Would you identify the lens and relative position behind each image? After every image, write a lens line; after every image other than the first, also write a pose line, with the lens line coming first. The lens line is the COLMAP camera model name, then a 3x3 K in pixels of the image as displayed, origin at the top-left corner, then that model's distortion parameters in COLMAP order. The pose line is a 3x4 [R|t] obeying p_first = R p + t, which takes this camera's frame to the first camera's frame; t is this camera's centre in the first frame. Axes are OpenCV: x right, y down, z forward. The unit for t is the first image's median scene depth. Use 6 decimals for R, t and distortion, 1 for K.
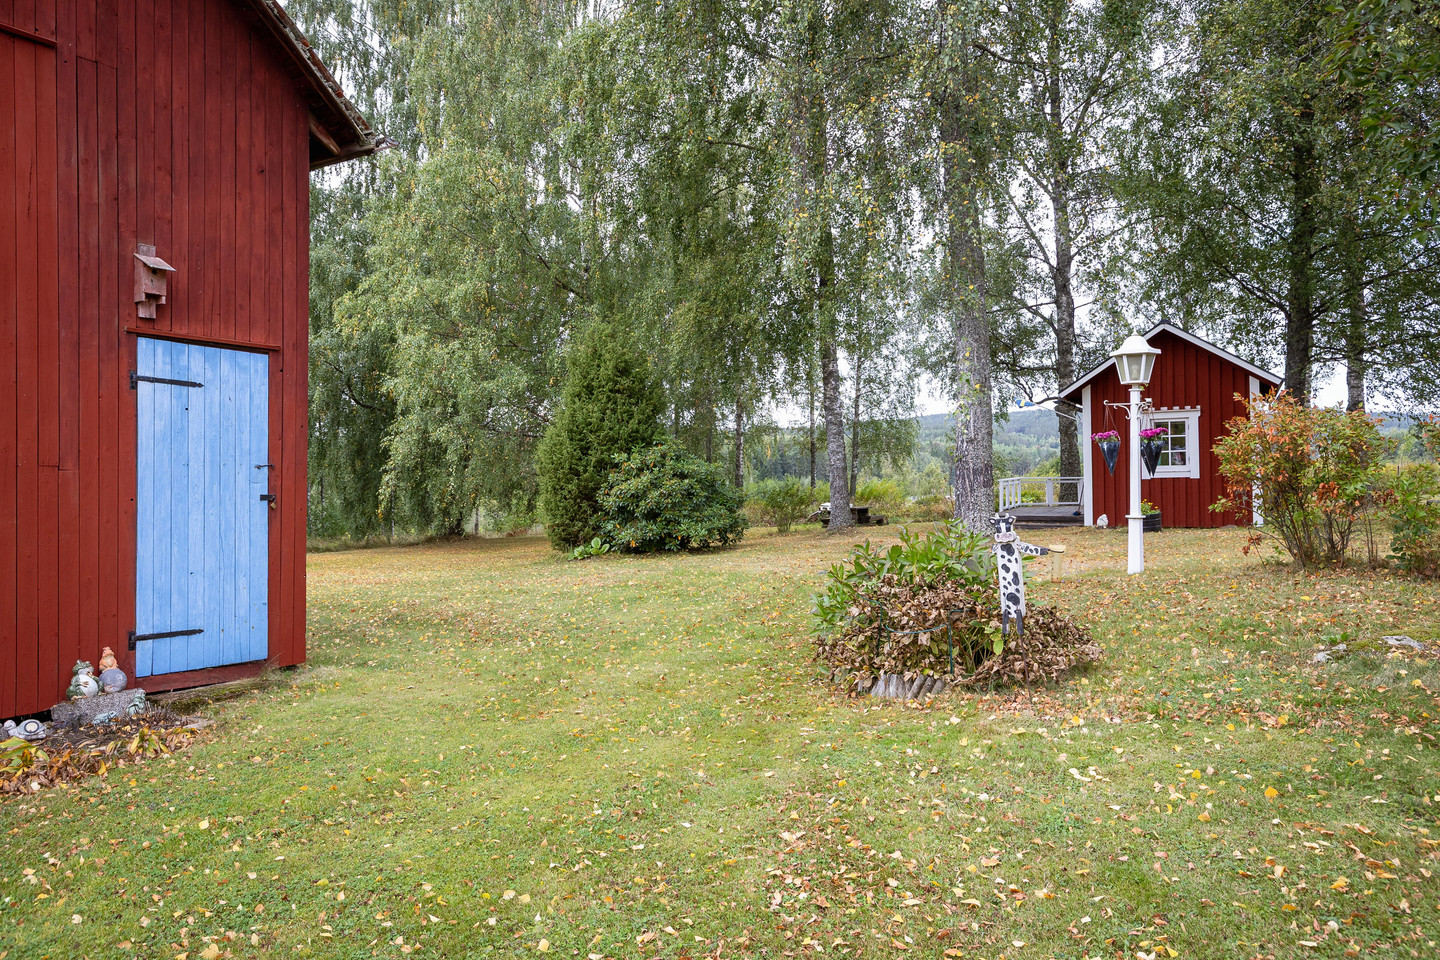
lens RADIAL K [[953.9, 0, 720.0], [0, 953.9, 480.0], [0, 0, 1]] dist [-0.001427, -0.000322]
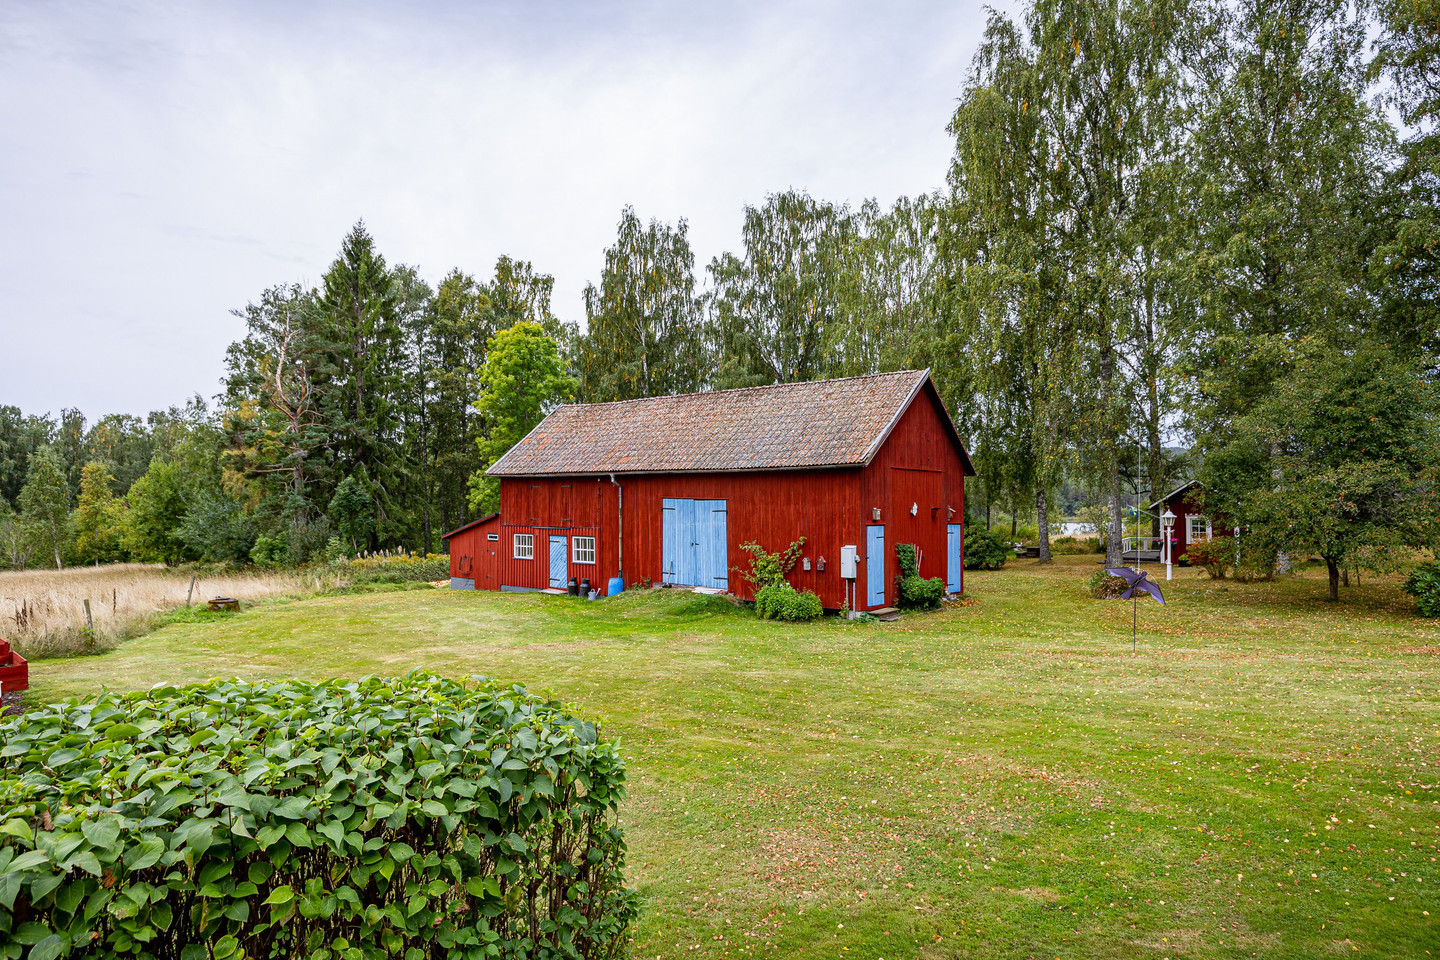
lens RADIAL K [[870.2, 0, 720.0], [0, 870.2, 480.0], [0, 0, 1]] dist [0.001450, 0.000112]
pose [[0.991648, 0.015516, -0.128037, -0.773355], [-0.018456, 0.999592, -0.021807, -0.166407], [0.127646, 0.023988, 0.991530, -2.330780]]
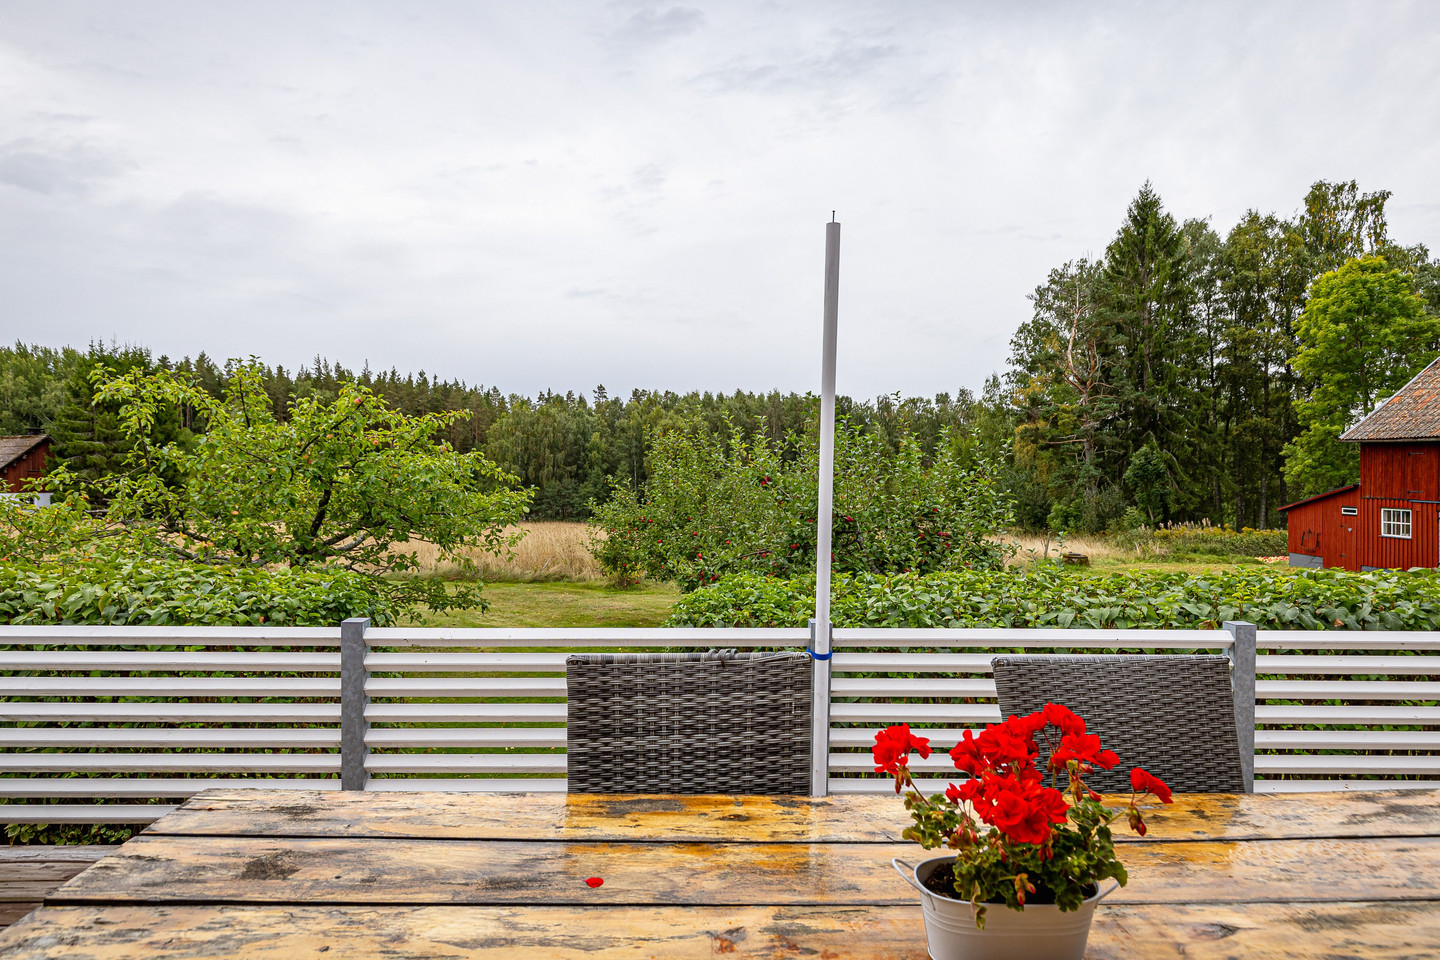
lens RADIAL K [[881.1, 0, 720.0], [0, 881.1, 480.0], [0, 0, 1]] dist [-0.002698, 0.038789]
pose [[0.581971, 0.032065, -0.812577, -0.958341], [-0.018017, 0.999485, 0.026536, -0.132653], [0.813010, -0.000803, 0.582249, -2.925383]]
